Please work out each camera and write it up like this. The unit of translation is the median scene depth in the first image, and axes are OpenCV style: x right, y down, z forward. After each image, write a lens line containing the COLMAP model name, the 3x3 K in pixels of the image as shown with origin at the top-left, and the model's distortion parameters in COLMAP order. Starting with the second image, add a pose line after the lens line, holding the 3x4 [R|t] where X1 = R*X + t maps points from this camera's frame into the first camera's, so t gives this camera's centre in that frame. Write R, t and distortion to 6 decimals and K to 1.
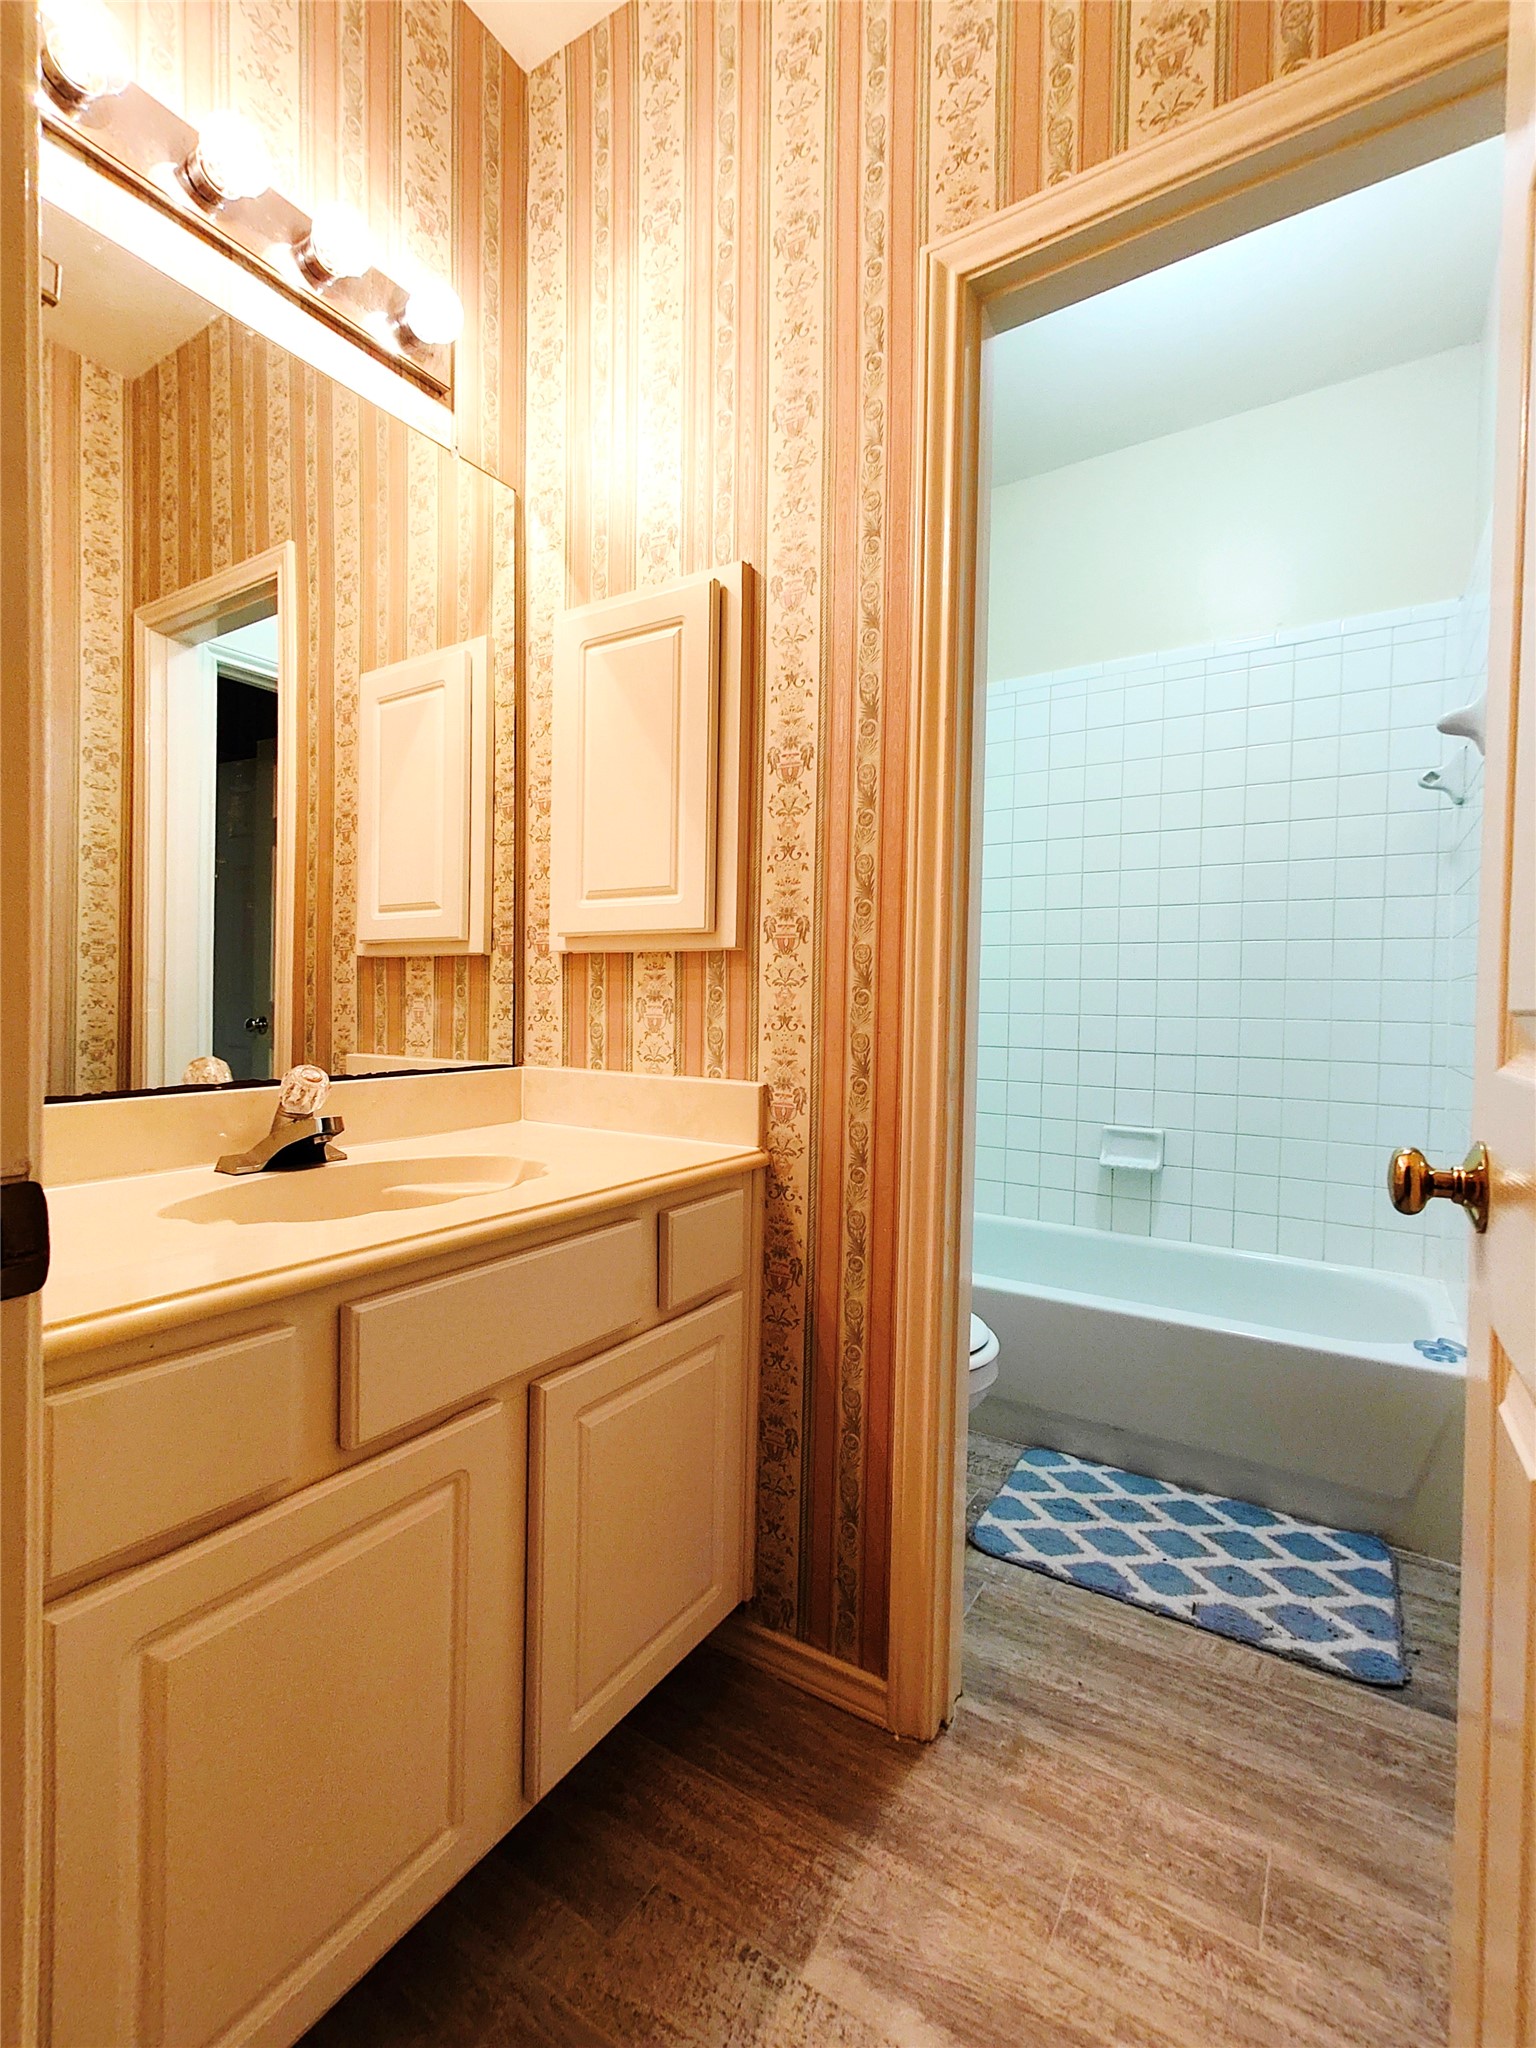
lens RADIAL K [[916.0, 0, 769.7], [0, 916.0, 1018.7], [0, 0, 1]] dist [0.019272, -0.001006]
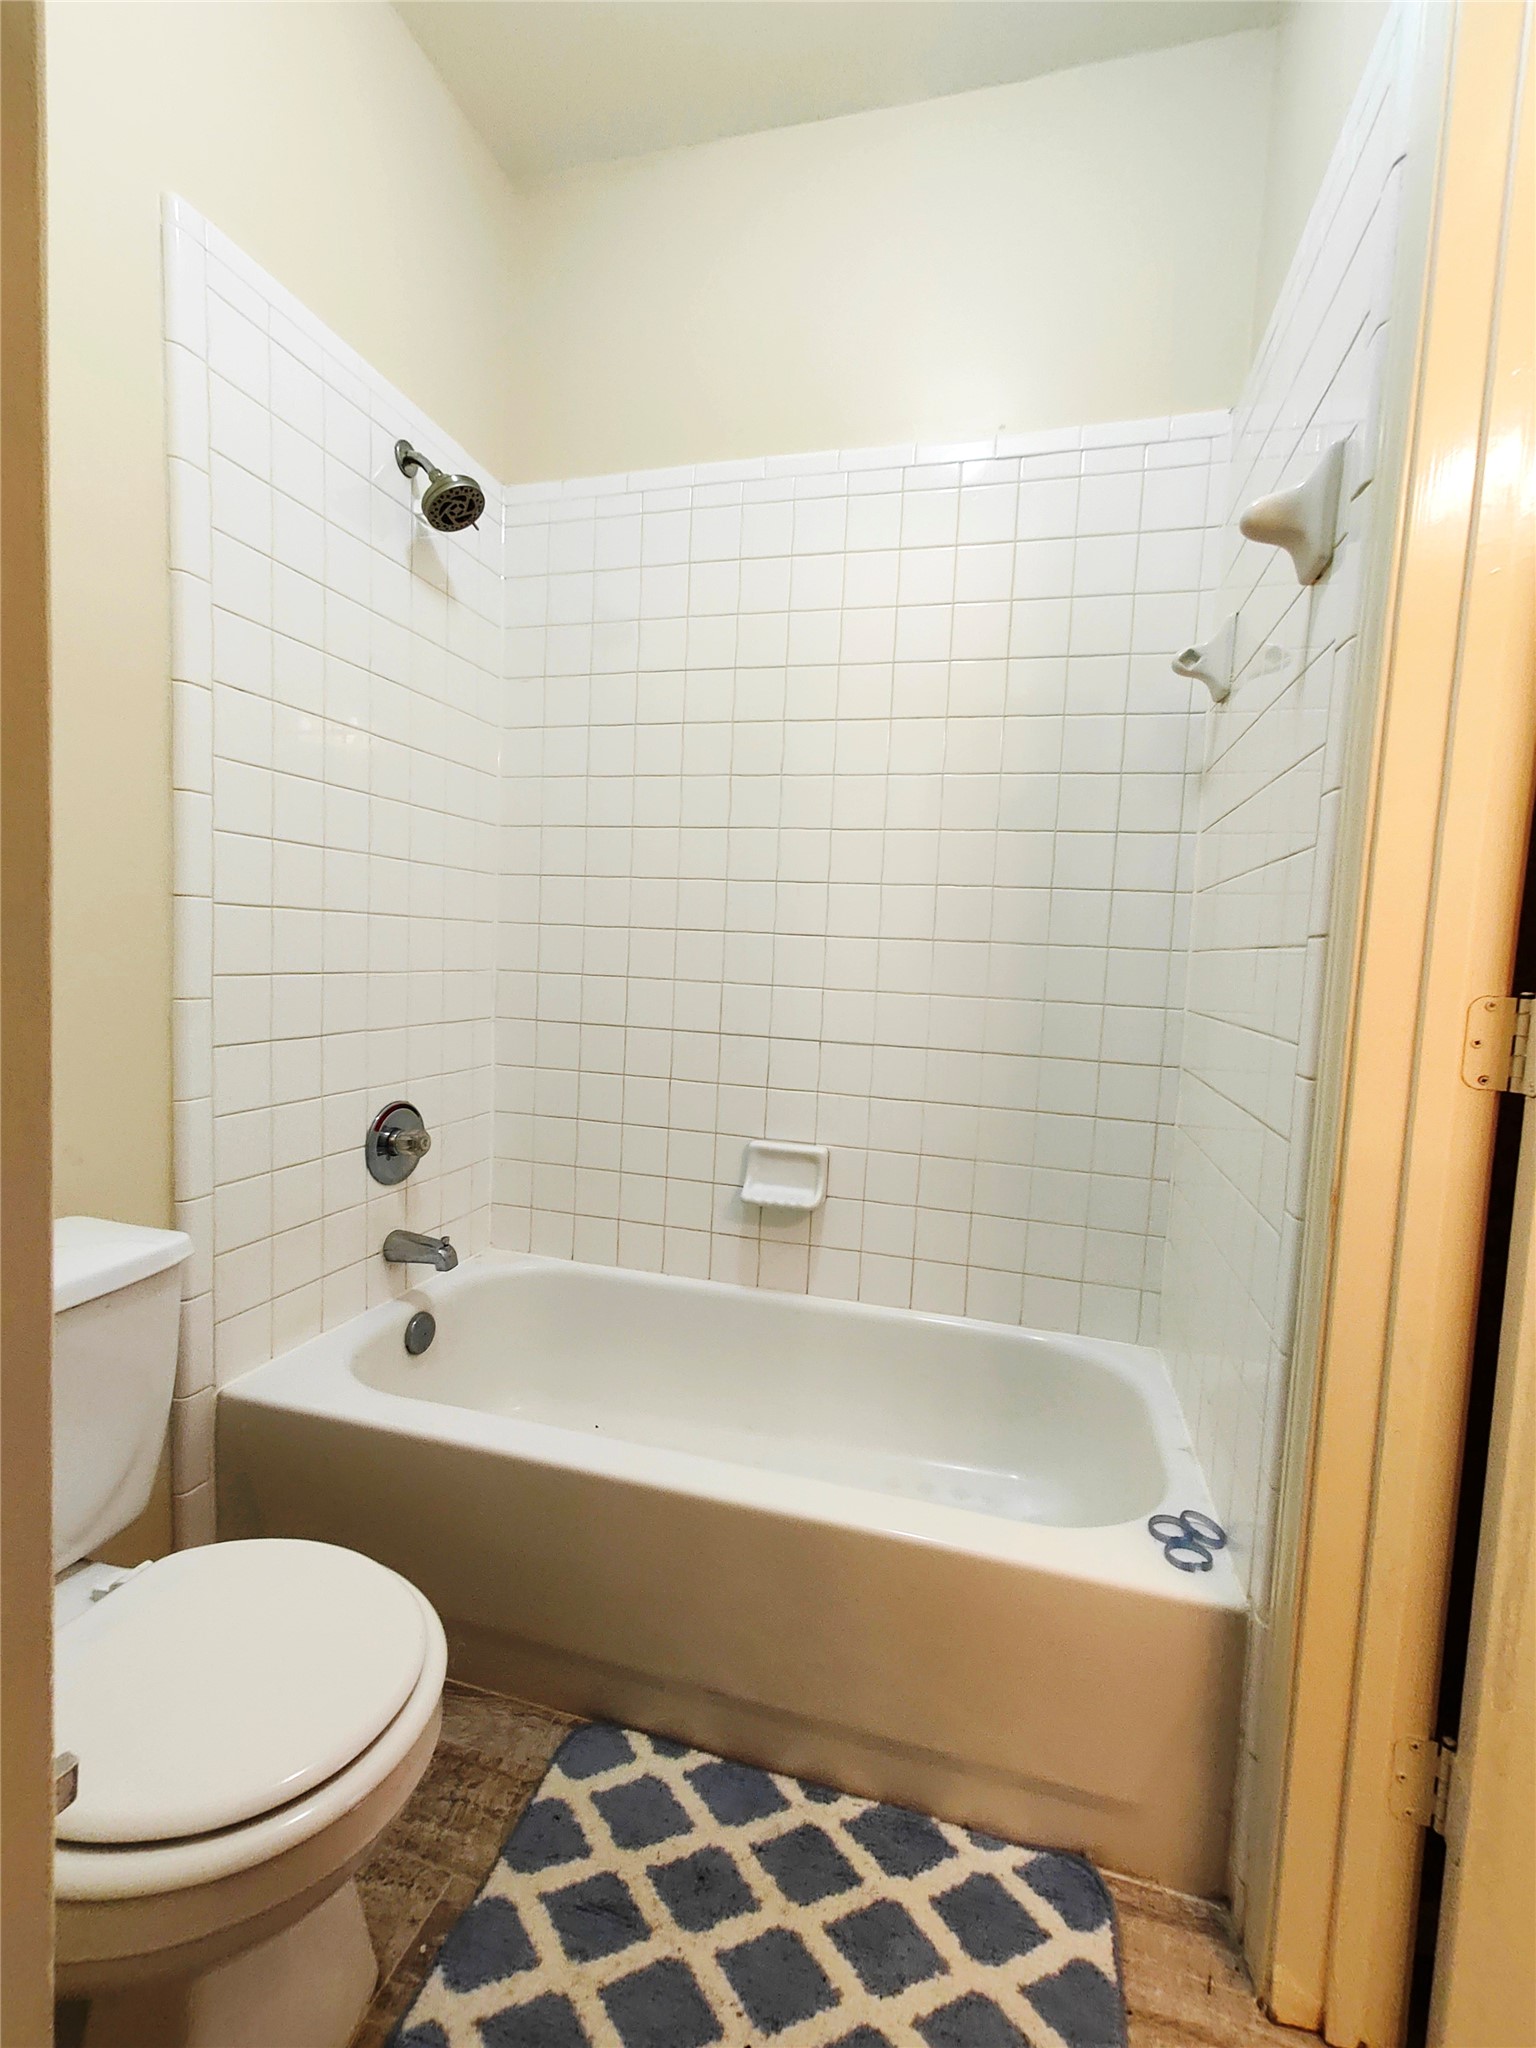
lens RADIAL K [[916.0, 0, 764.4], [0, 916.0, 1017.2], [0, 0, 1]] dist [0.019272, -0.001006]
pose [[0.961181, 0.008278, 0.275795, 0.252395], [-0.025872, 0.997850, 0.060219, -0.029354], [-0.274703, -0.065016, 0.959328, 0.466209]]
